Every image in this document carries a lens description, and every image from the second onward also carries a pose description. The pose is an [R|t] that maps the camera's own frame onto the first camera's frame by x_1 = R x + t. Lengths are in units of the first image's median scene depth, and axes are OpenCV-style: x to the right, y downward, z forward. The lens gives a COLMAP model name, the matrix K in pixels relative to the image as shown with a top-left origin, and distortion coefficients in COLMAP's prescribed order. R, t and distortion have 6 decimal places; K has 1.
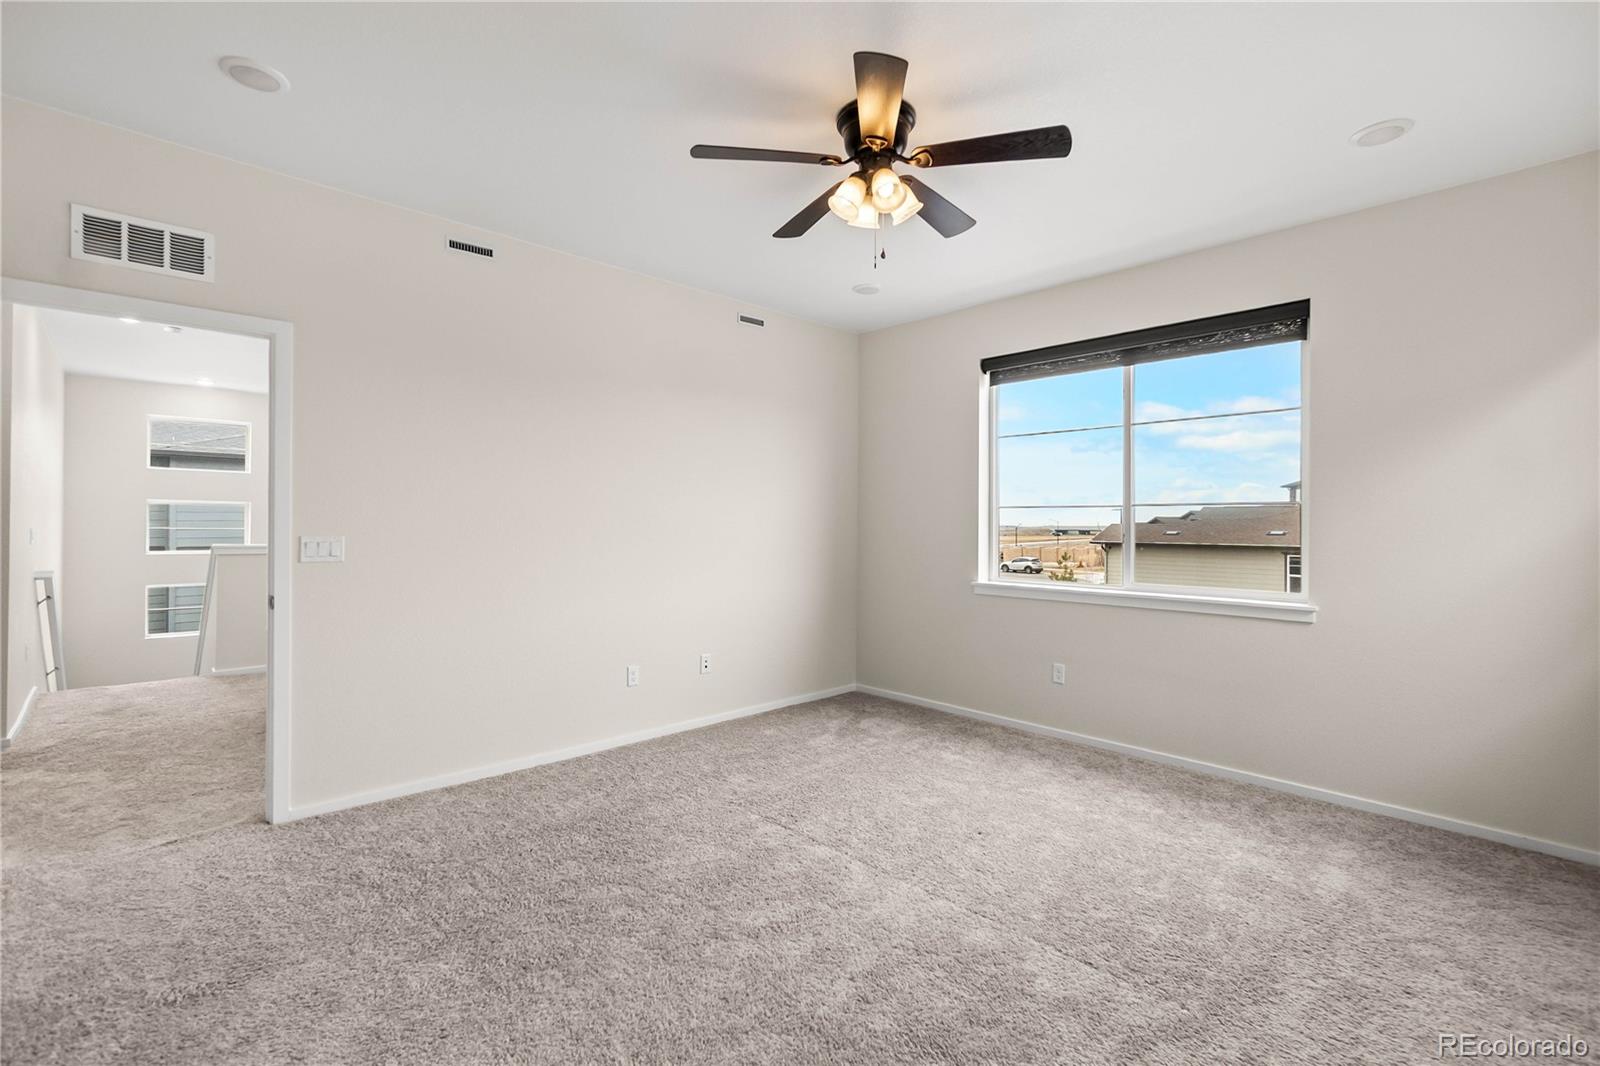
lens RADIAL K [[715.0, 0, 798.8], [0, 715.0, 528.6], [0, 0, 1]] dist [-0.003965, -0.000476]
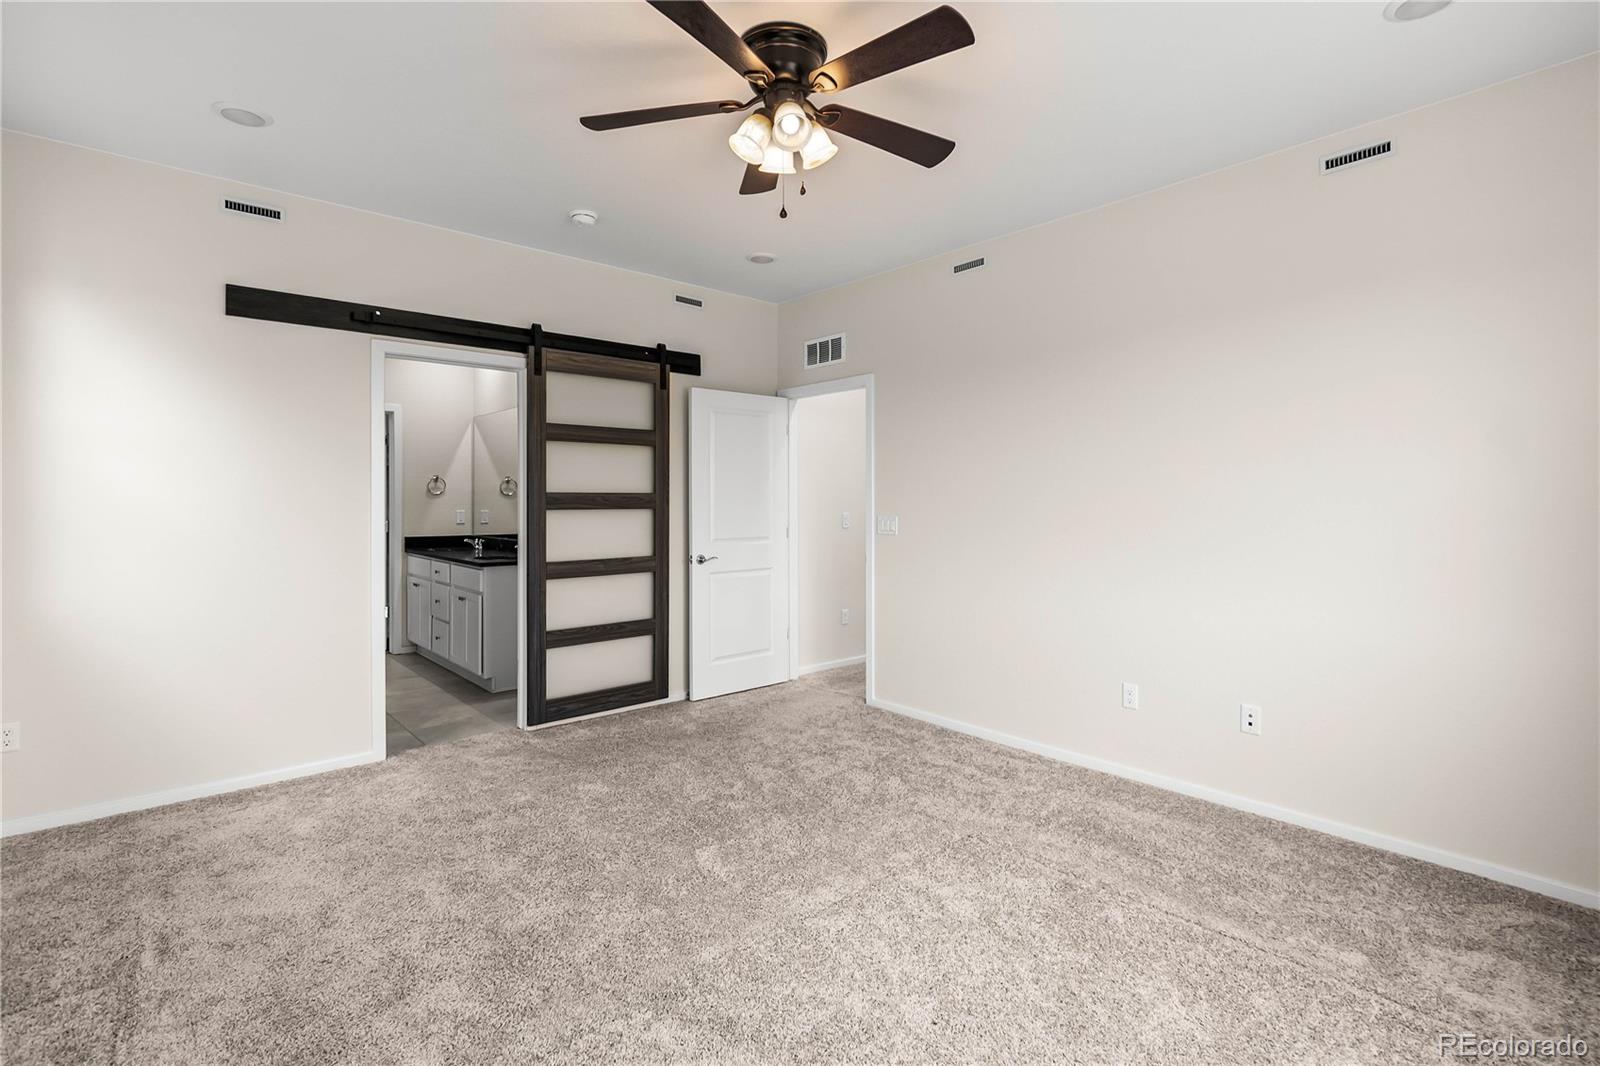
lens RADIAL K [[748.1, 0, 798.2], [0, 748.1, 523.0], [0, 0, 1]] dist [-0.000632, 0.000118]
pose [[-0.028522, 0.019918, -0.999395, 0.766021], [-0.010372, 0.999742, 0.020221, -0.005085], [0.999539, 0.010942, -0.028308, 0.791204]]
